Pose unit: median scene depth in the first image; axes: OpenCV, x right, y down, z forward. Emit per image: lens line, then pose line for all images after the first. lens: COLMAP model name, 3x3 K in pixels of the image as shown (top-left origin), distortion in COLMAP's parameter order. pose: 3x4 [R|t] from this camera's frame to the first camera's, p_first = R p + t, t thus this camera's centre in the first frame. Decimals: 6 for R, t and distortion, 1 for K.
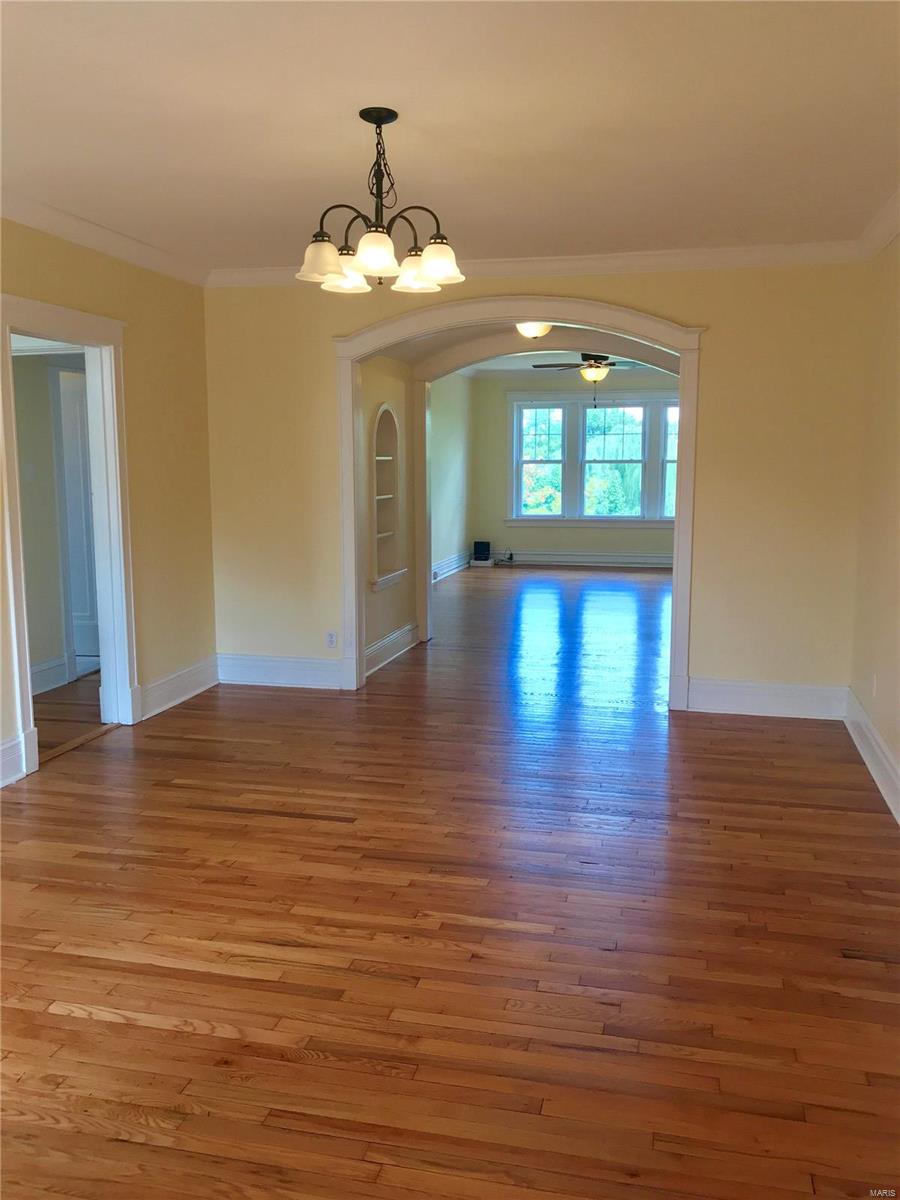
lens RADIAL K [[1000.6, 0, 450.0], [0, 1000.6, 600.0], [0, 0, 1]] dist [0.086915, -0.001021]
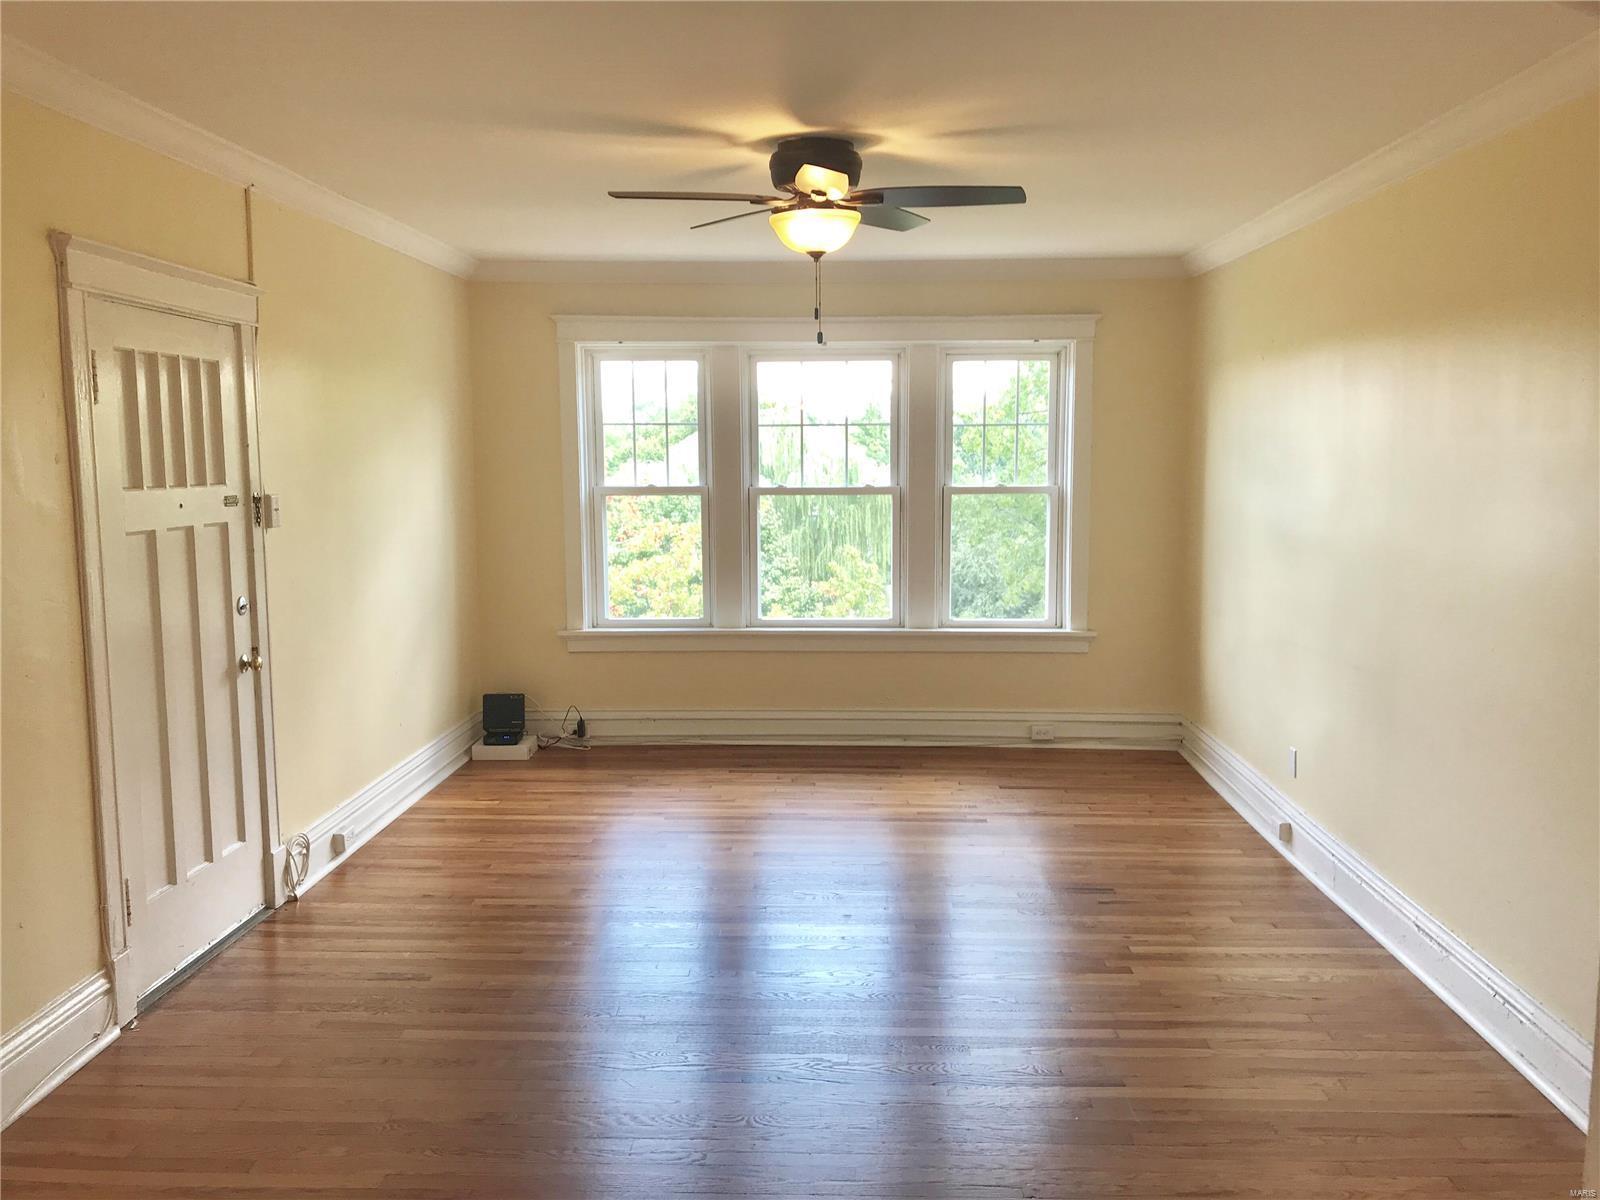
lens RADIAL K [[1320.5, 0, 800.0], [0, 1320.5, 600.0], [0, 0, 1]] dist [0.001175, -0.000357]
pose [[0.980129, -0.022234, 0.197112, 0.045406], [0.027890, 0.999274, -0.025963, -0.080056], [-0.196391, 0.030944, 0.980037, 0.479026]]
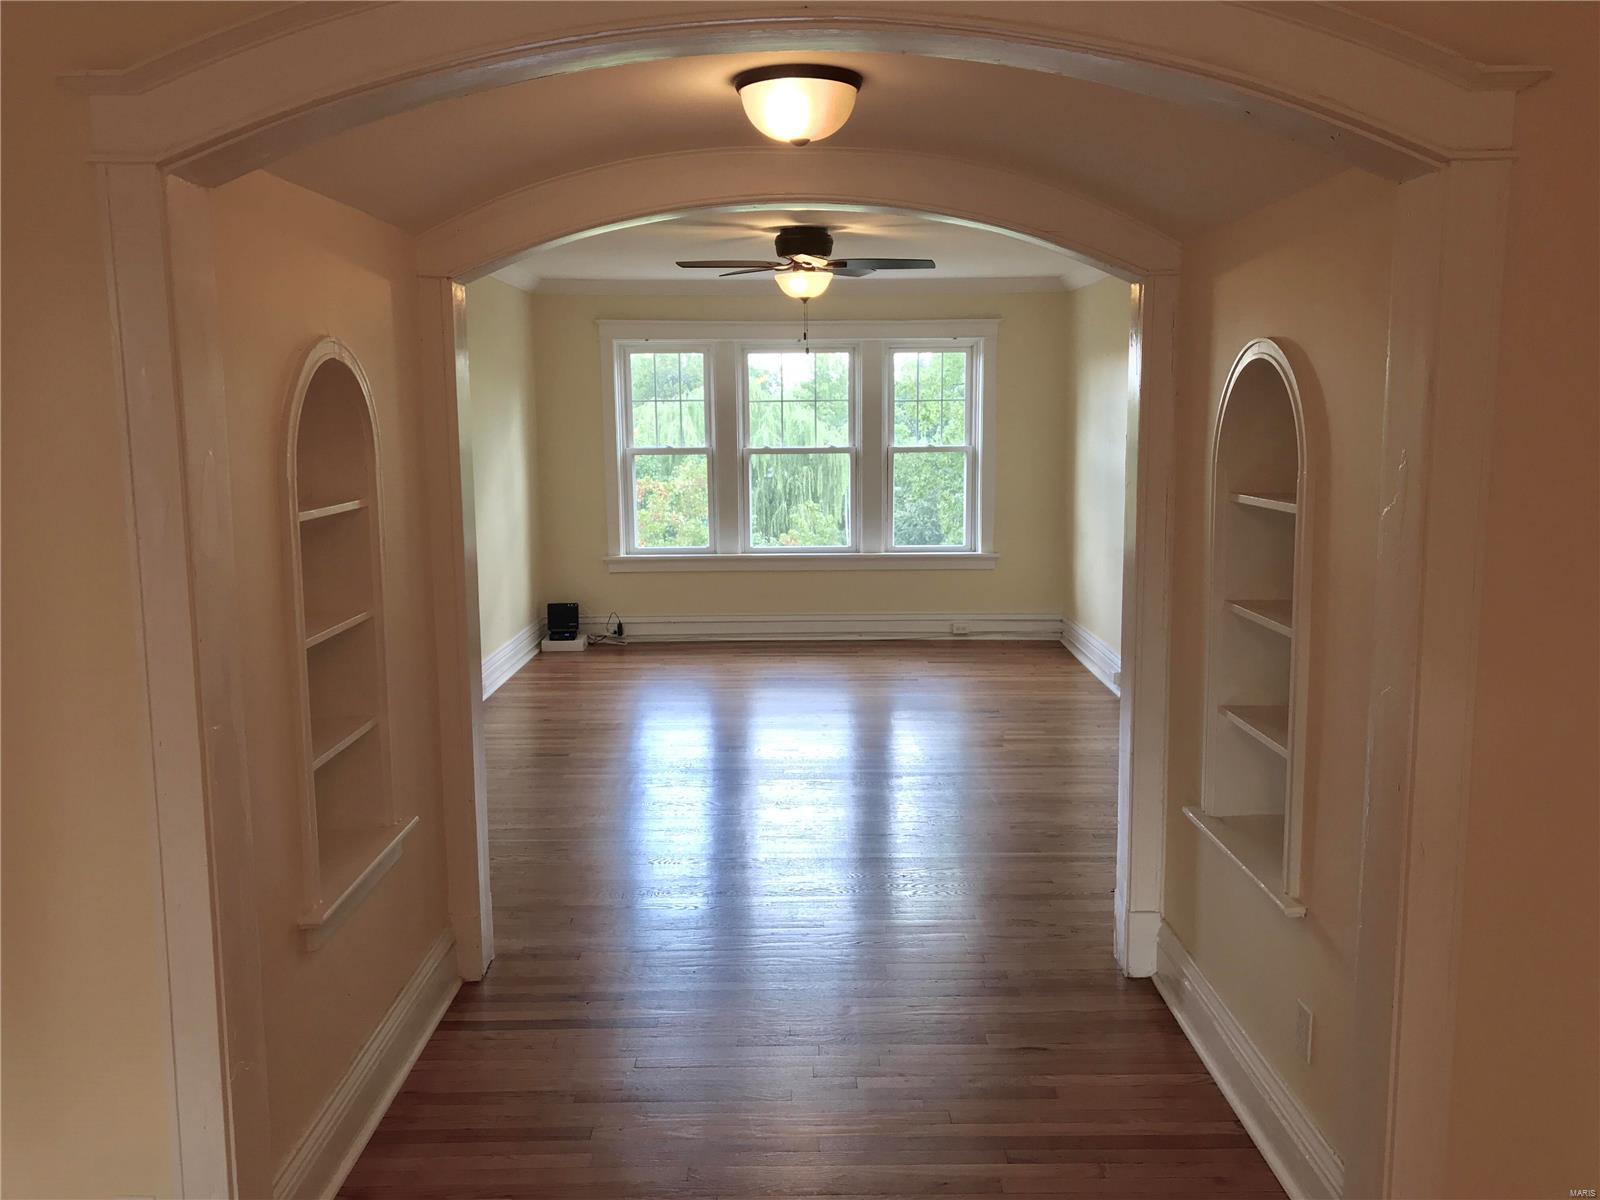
lens RADIAL K [[1334.2, 0, 796.2], [0, 1334.2, 621.6], [0, 0, 1]] dist [0.086915, -0.001021]
pose [[0.972143, -0.040888, 0.230794, -0.012007], [0.037886, 0.999130, 0.017424, -0.057563], [-0.231306, -0.008195, 0.972847, 0.290809]]
